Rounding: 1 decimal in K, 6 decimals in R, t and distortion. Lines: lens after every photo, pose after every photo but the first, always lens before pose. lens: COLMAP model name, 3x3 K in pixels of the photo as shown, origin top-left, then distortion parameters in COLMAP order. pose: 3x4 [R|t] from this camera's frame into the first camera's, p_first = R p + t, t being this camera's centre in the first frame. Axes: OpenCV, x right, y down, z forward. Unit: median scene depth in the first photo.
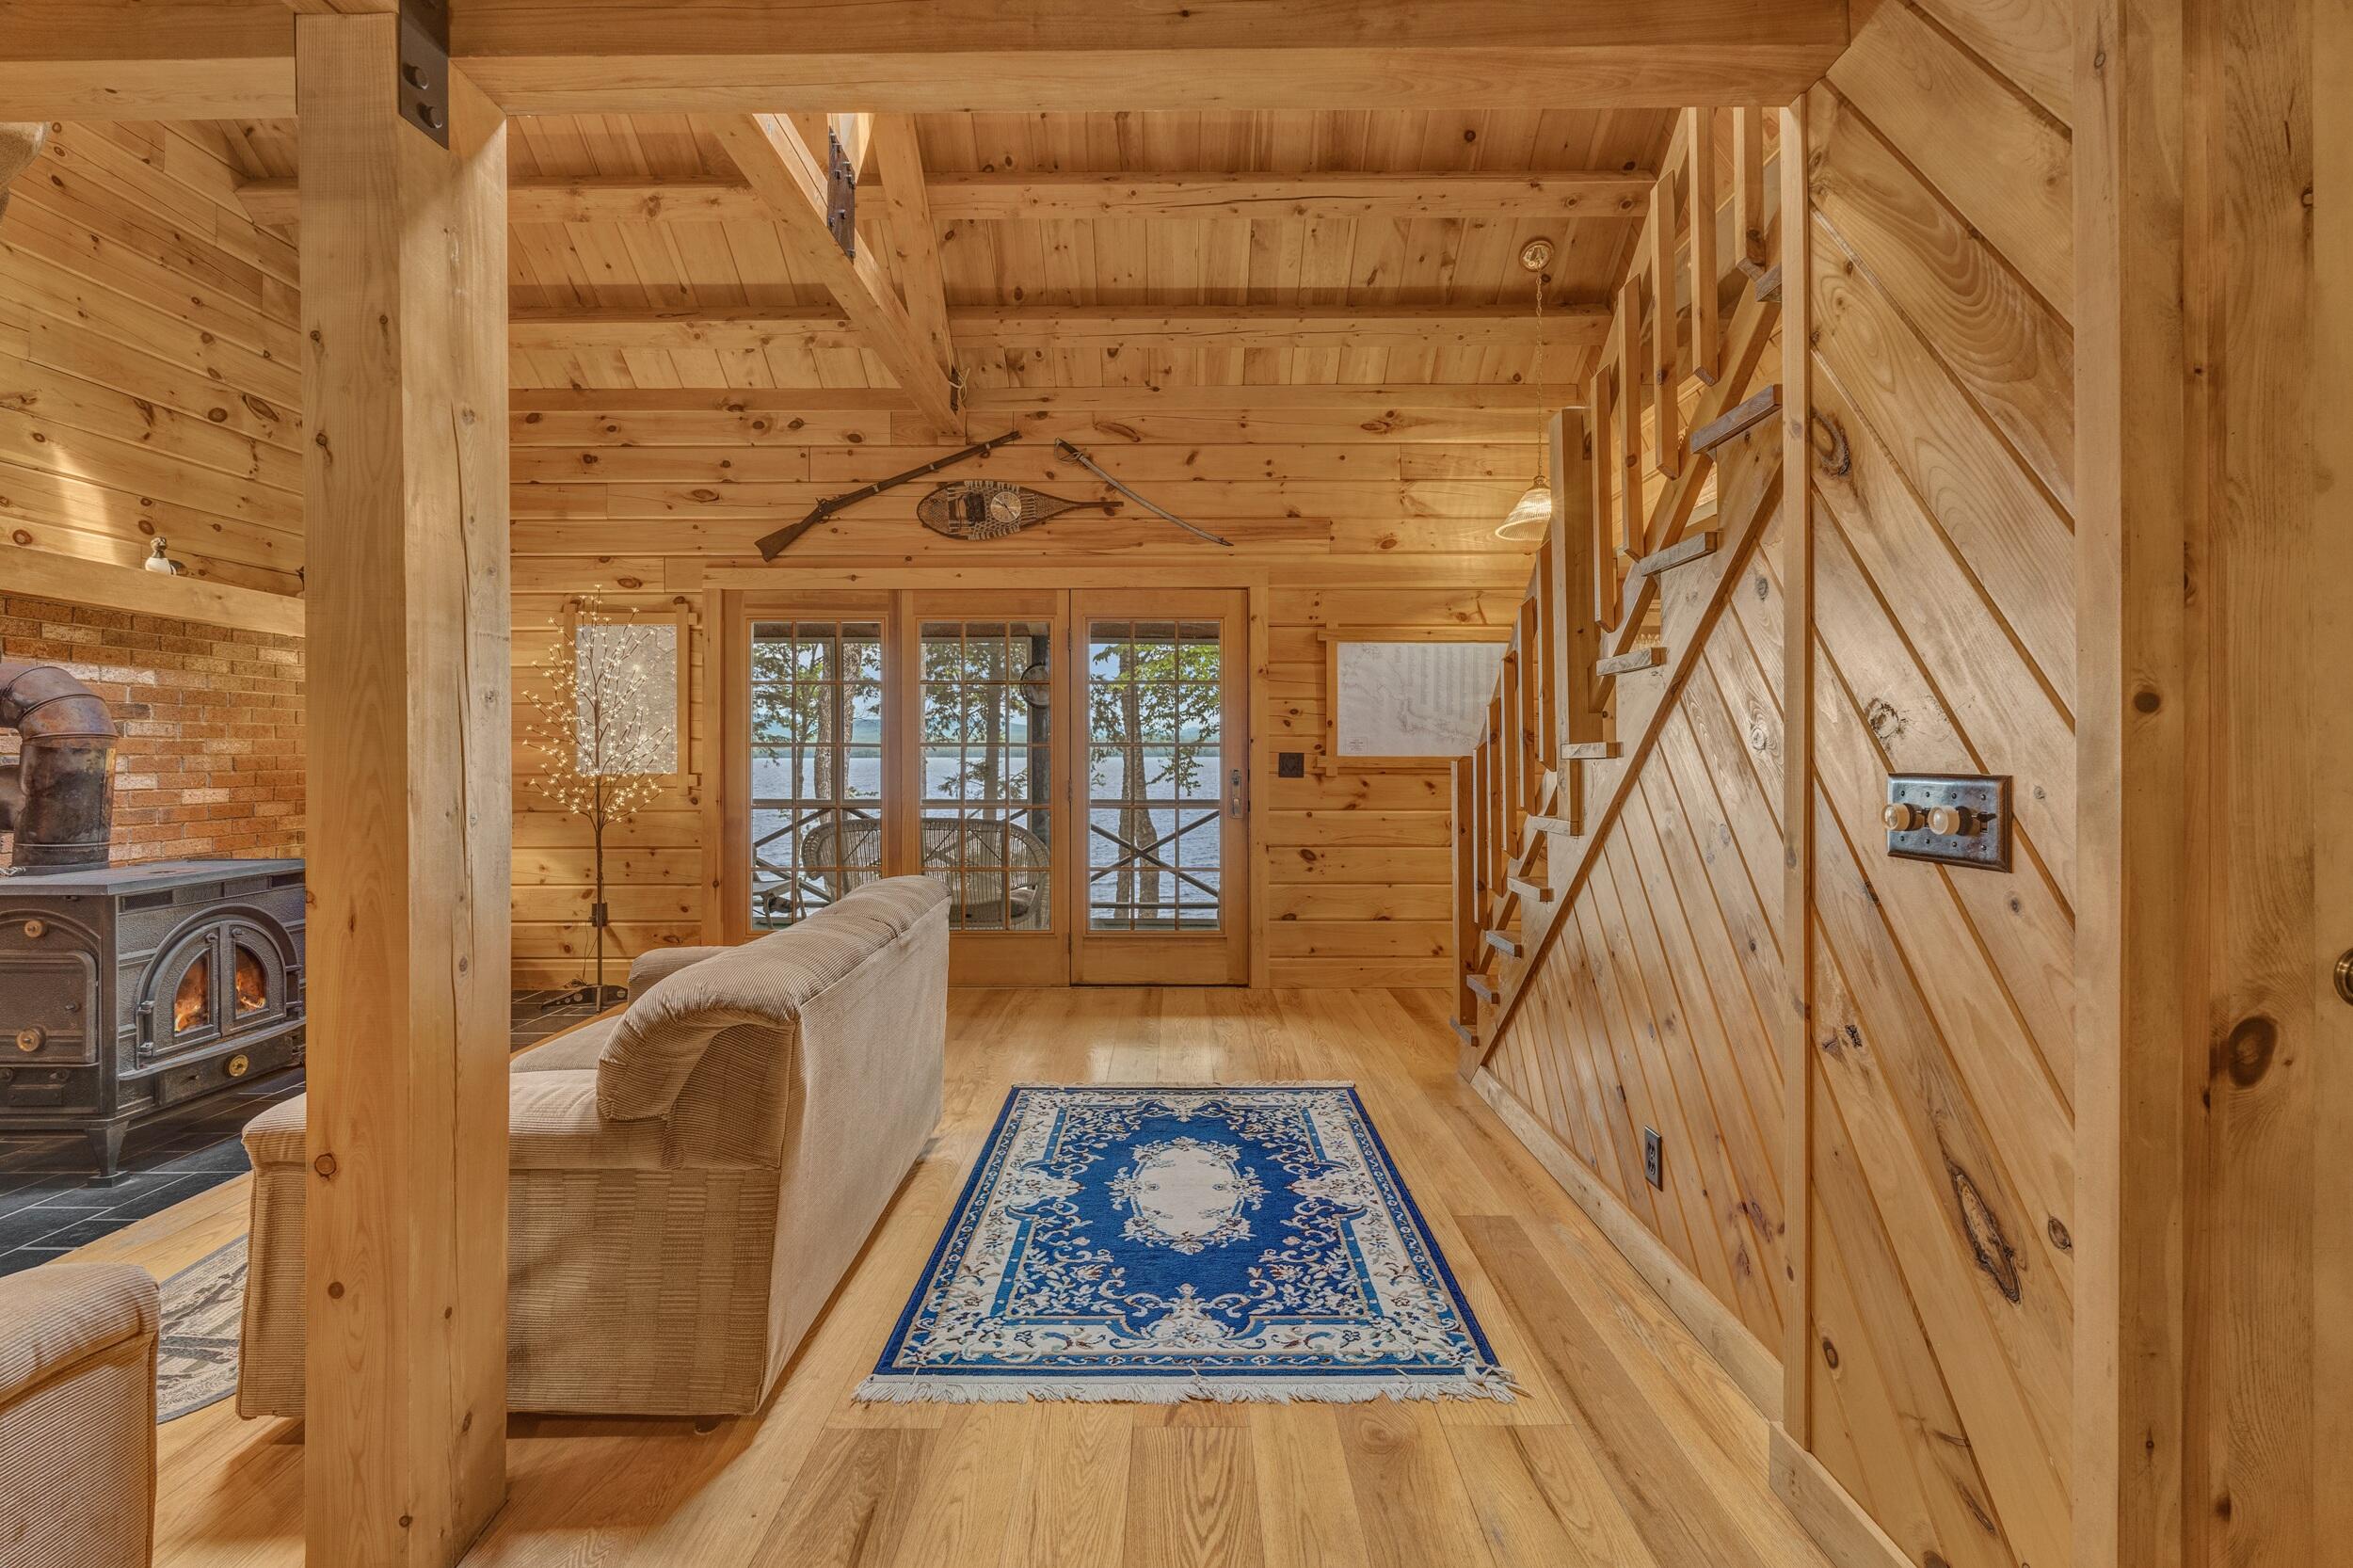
lens RADIAL K [[1032.8, 0, 1197.2], [0, 1032.8, 769.5], [0, 0, 1]] dist [-0.009072, 0.001721]
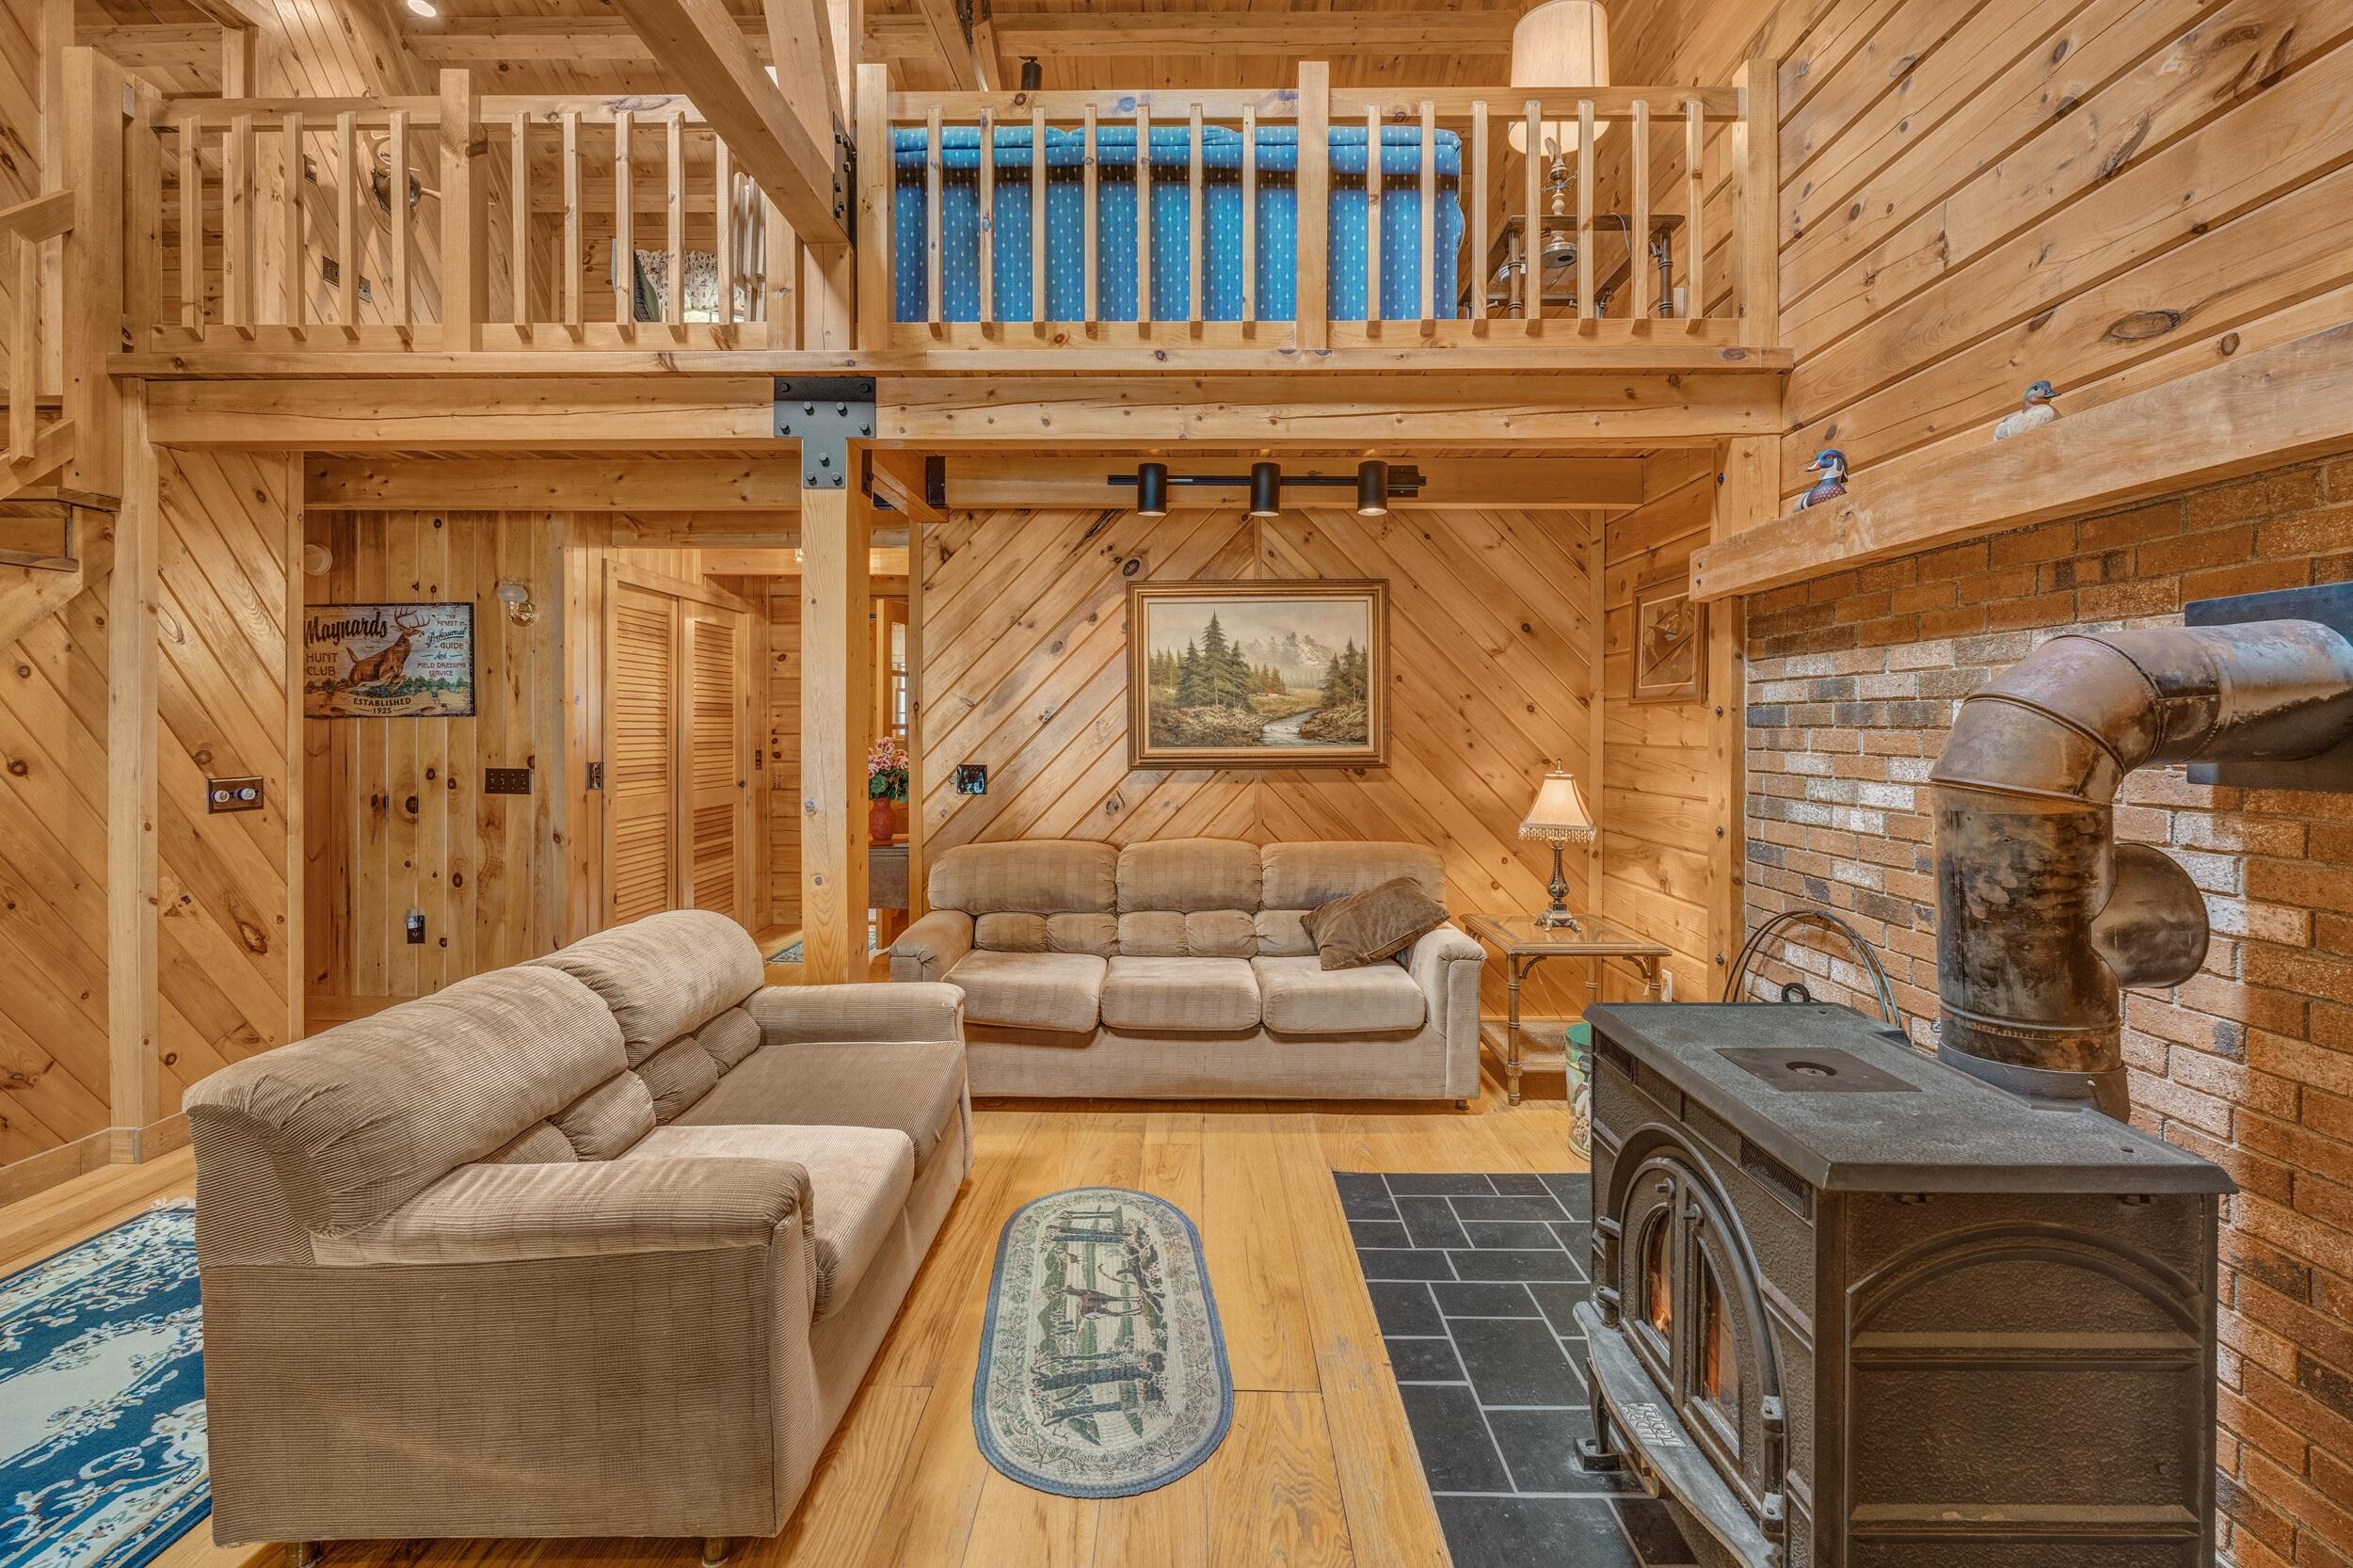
lens RADIAL K [[1032.8, 0, 1180.8], [0, 1032.8, 733.8], [0, 0, 1]] dist [-0.009072, 0.001721]
pose [[-0.999791, -0.000934, 0.020422, -1.032986], [-0.000641, 0.999897, 0.014351, -0.086948], [-0.020433, 0.014335, -0.999688, 2.113667]]
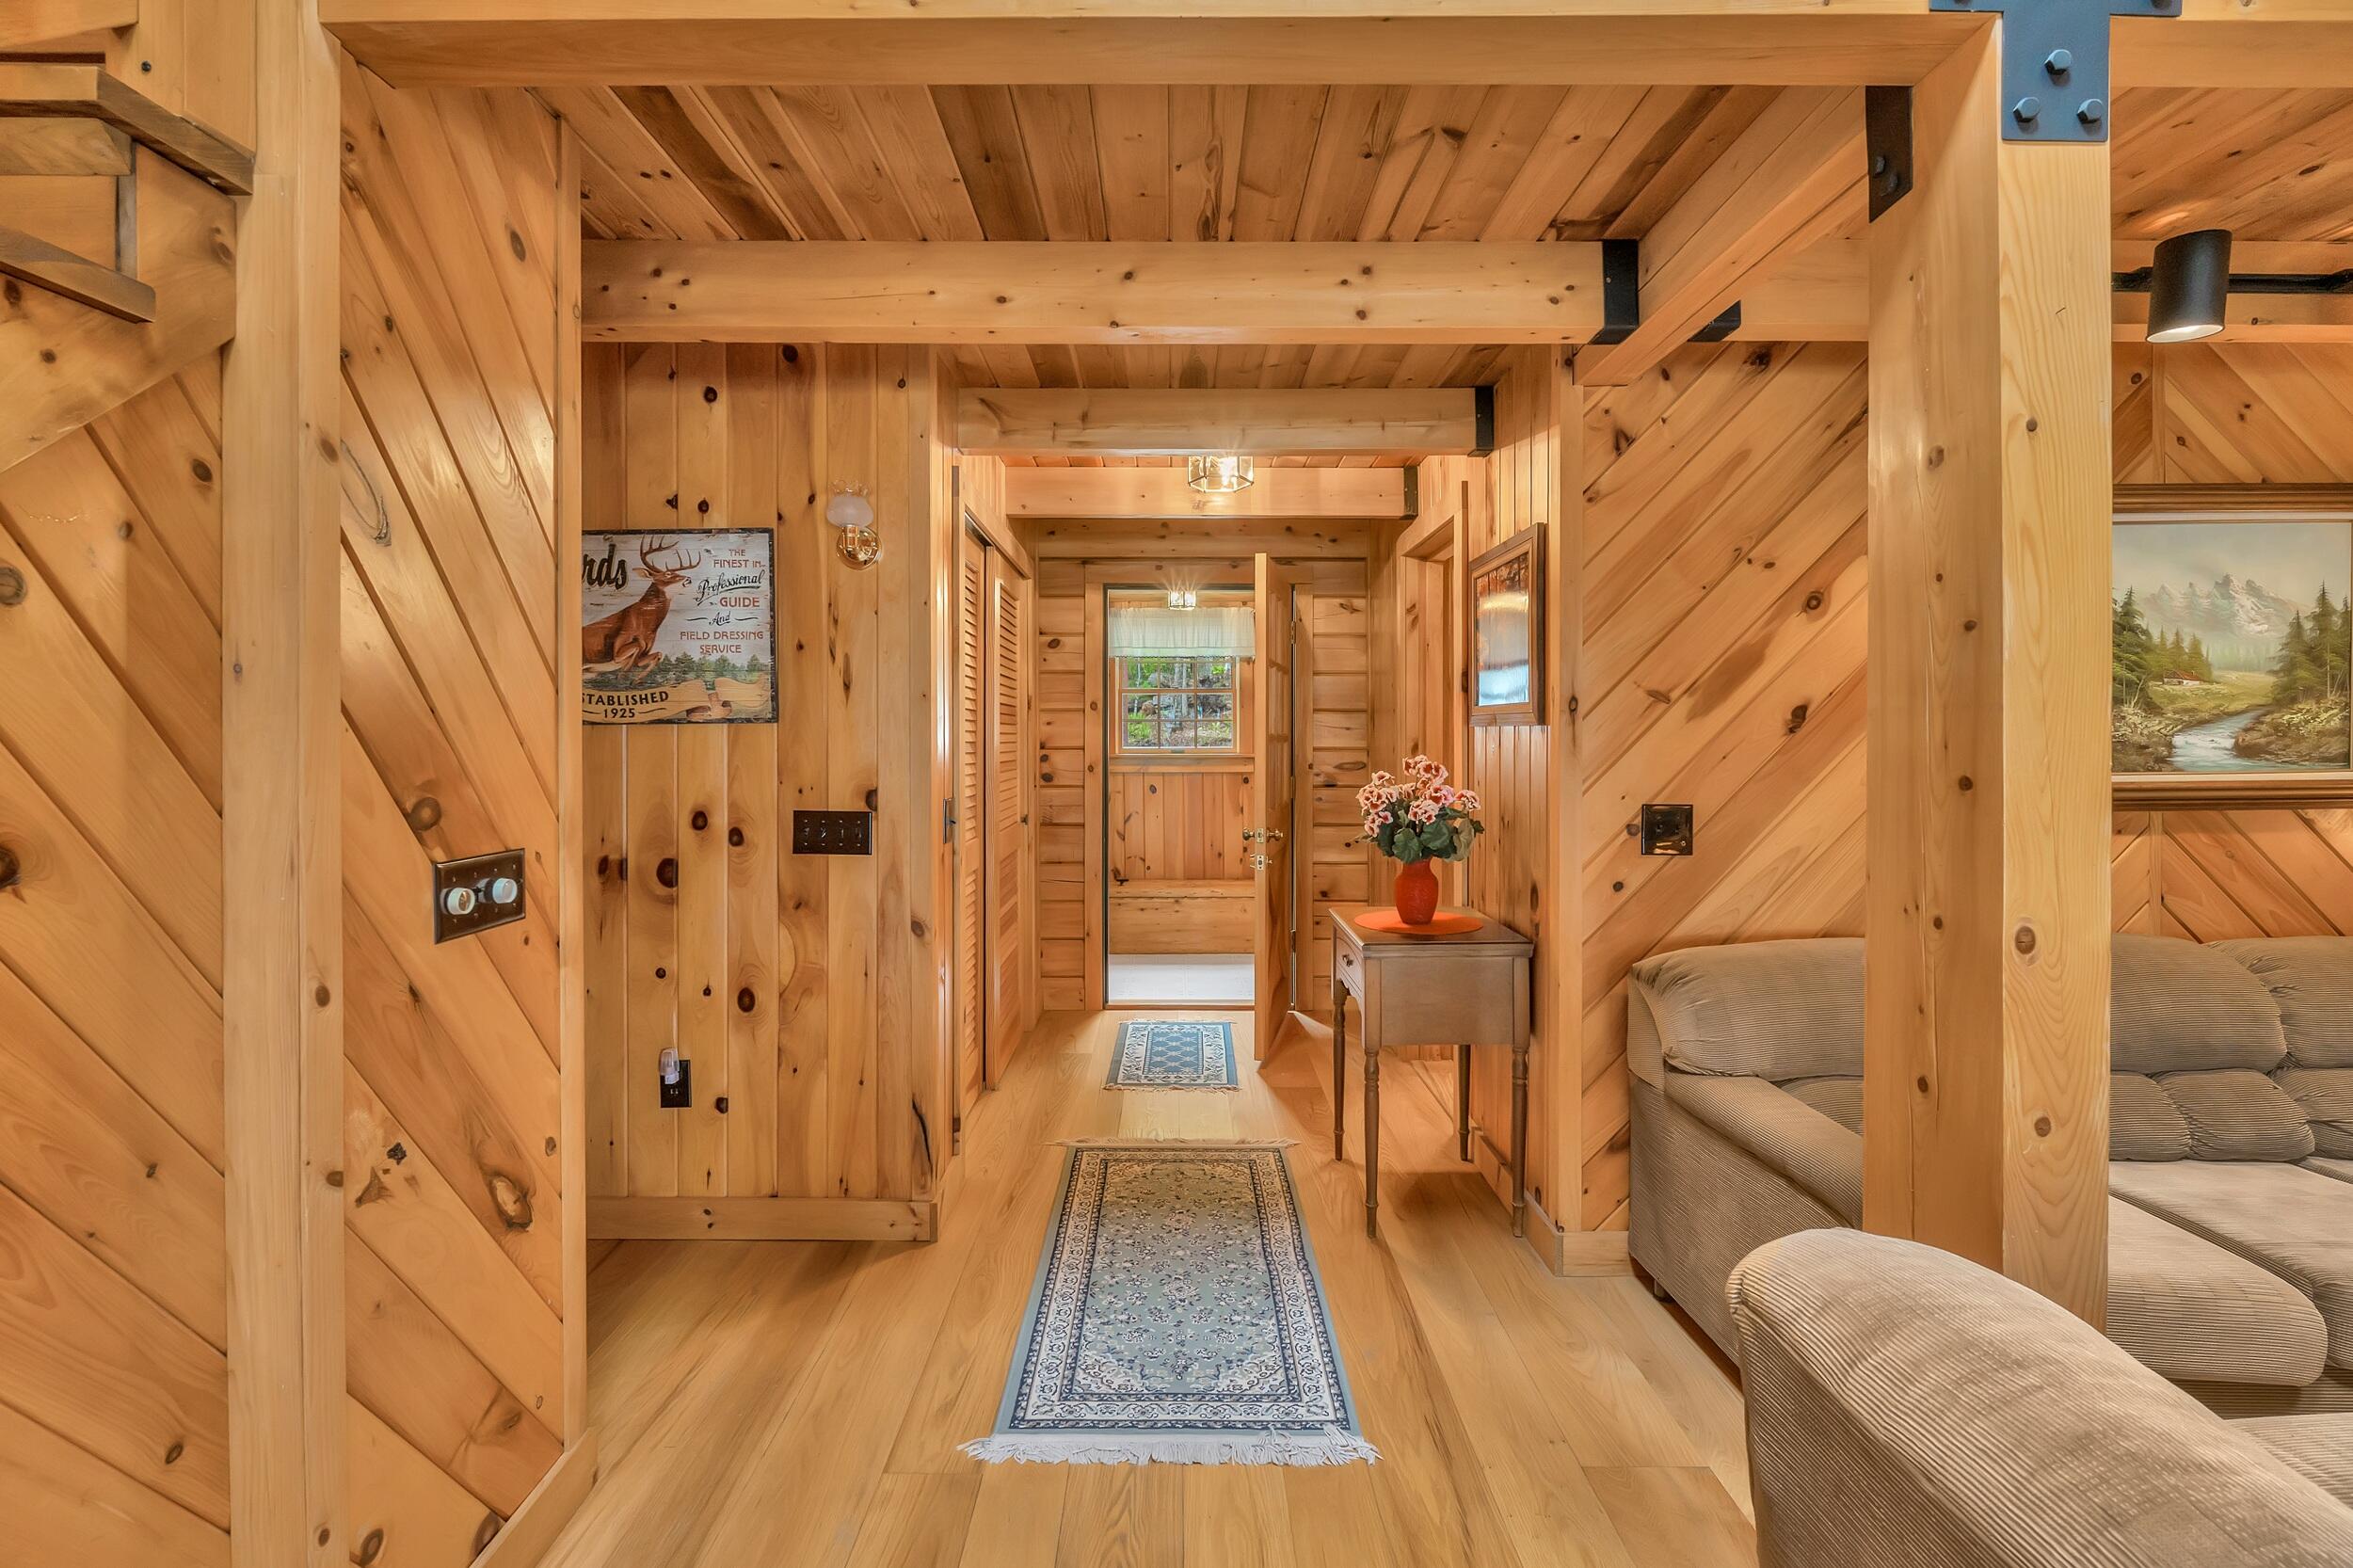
lens RADIAL K [[1032.8, 0, 1170.0], [0, 1032.8, 748.8], [0, 0, 1]] dist [-0.009072, 0.001721]
pose [[-0.999866, 0.001127, 0.016349, -0.050729], [0.001435, 0.999822, 0.018817, -0.082573], [-0.016324, 0.018838, -0.999689, 1.281200]]
